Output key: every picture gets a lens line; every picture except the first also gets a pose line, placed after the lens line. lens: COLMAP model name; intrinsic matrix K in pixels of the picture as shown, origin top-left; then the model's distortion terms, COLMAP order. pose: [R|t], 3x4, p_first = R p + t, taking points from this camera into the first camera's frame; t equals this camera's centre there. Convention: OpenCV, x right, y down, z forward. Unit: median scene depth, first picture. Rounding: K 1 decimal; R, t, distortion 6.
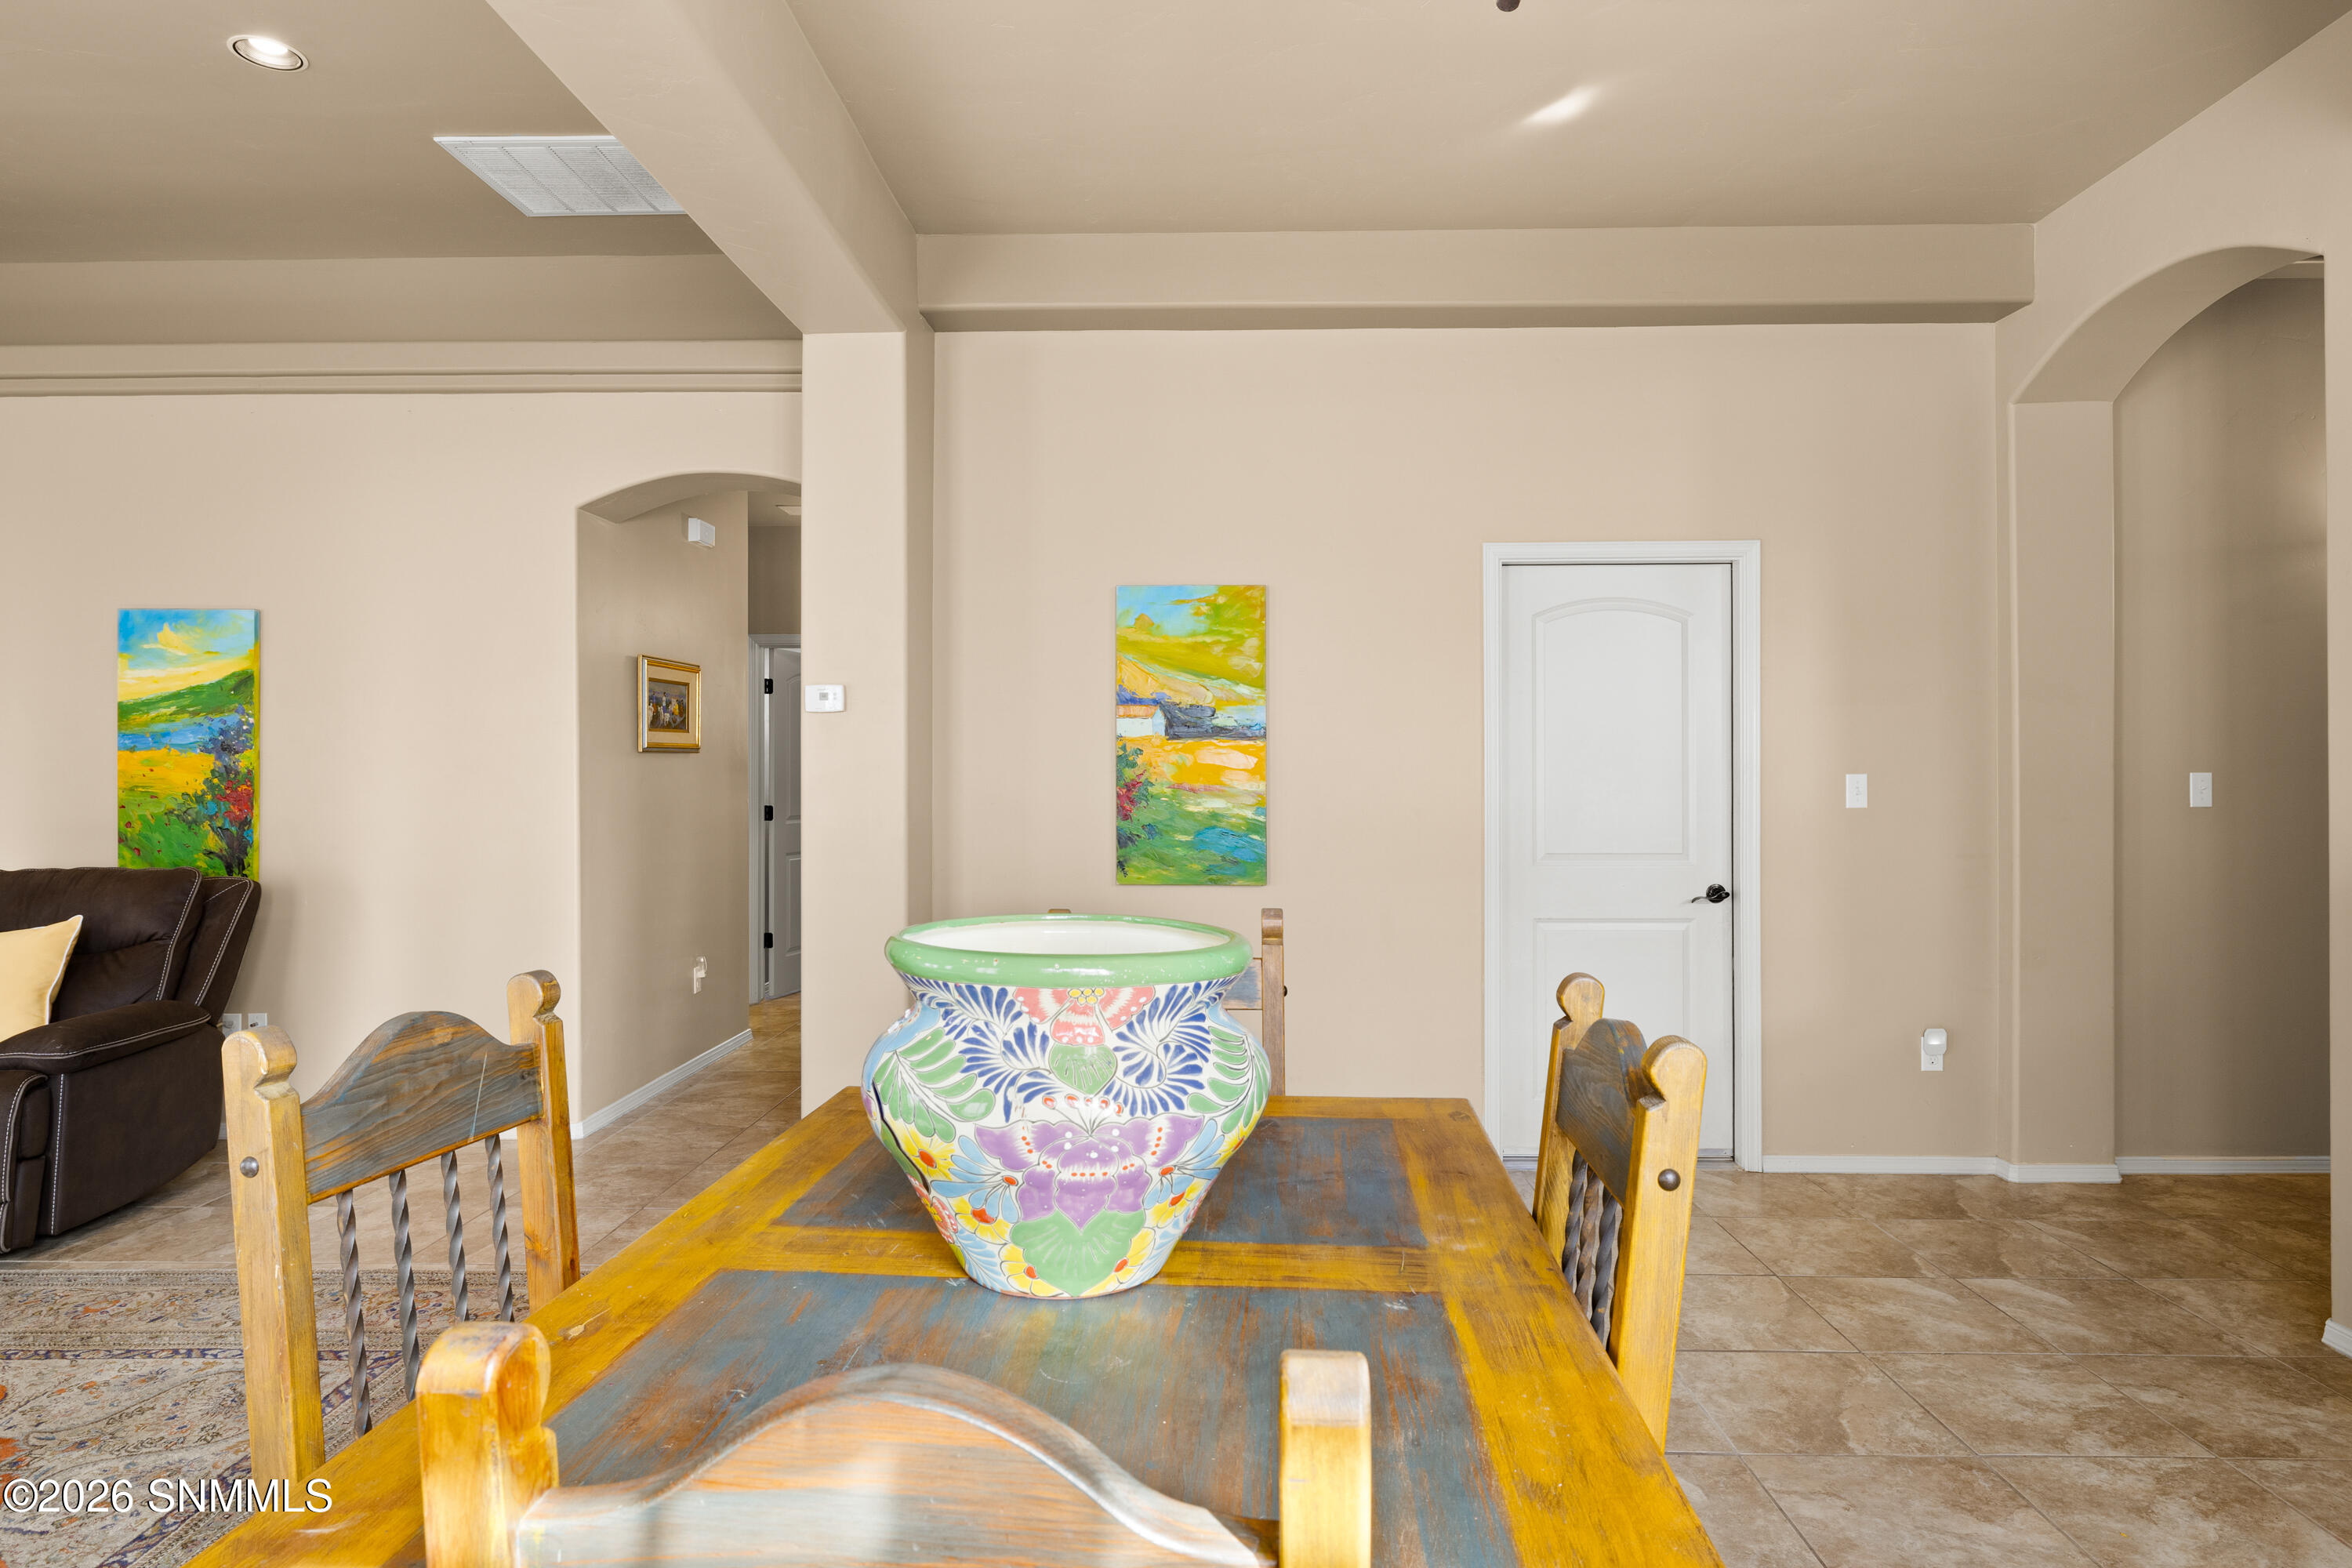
lens RADIAL K [[1338.3, 0, 1179.4], [0, 1338.3, 783.9], [0, 0, 1]] dist [0.000341, -0.002202]
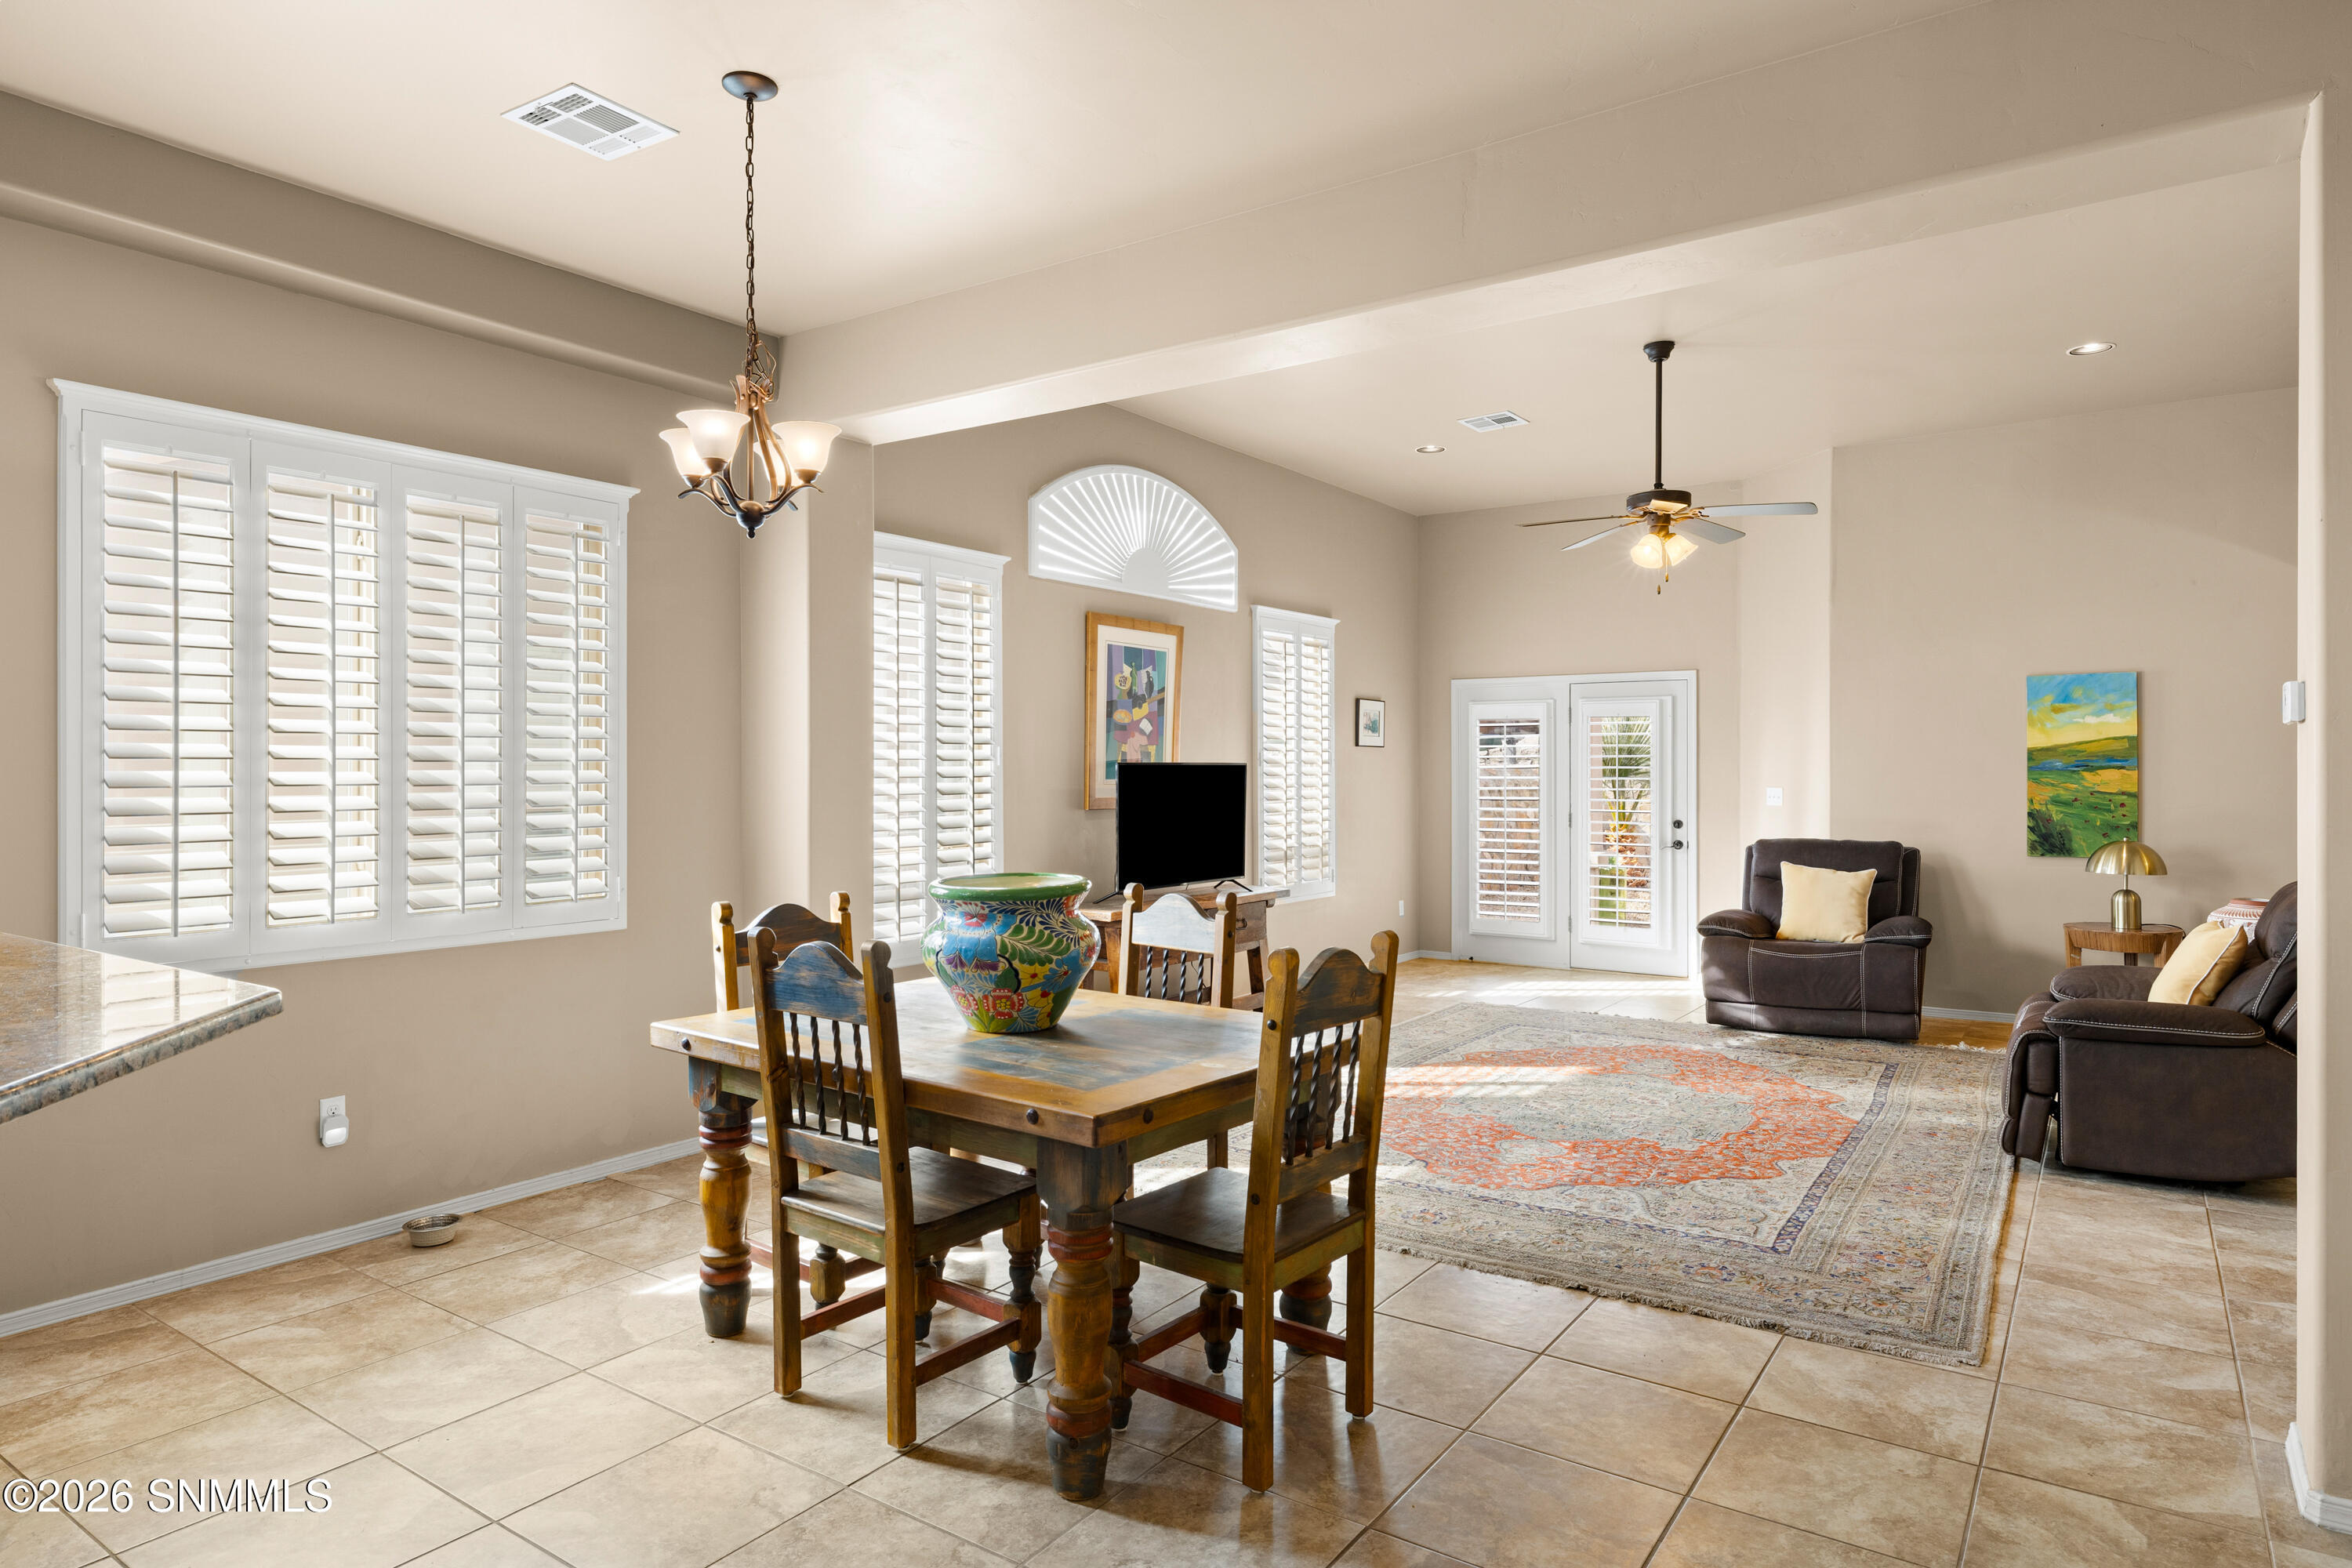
lens RADIAL K [[1338.3, 0, 1179.8], [0, 1338.3, 774.8], [0, 0, 1]] dist [0.000341, -0.002202]
pose [[-0.543490, 0.007953, -0.839378, 0.540754], [-0.013398, 0.999746, 0.018147, -0.028690], [0.839309, 0.021108, -0.543245, 0.831069]]
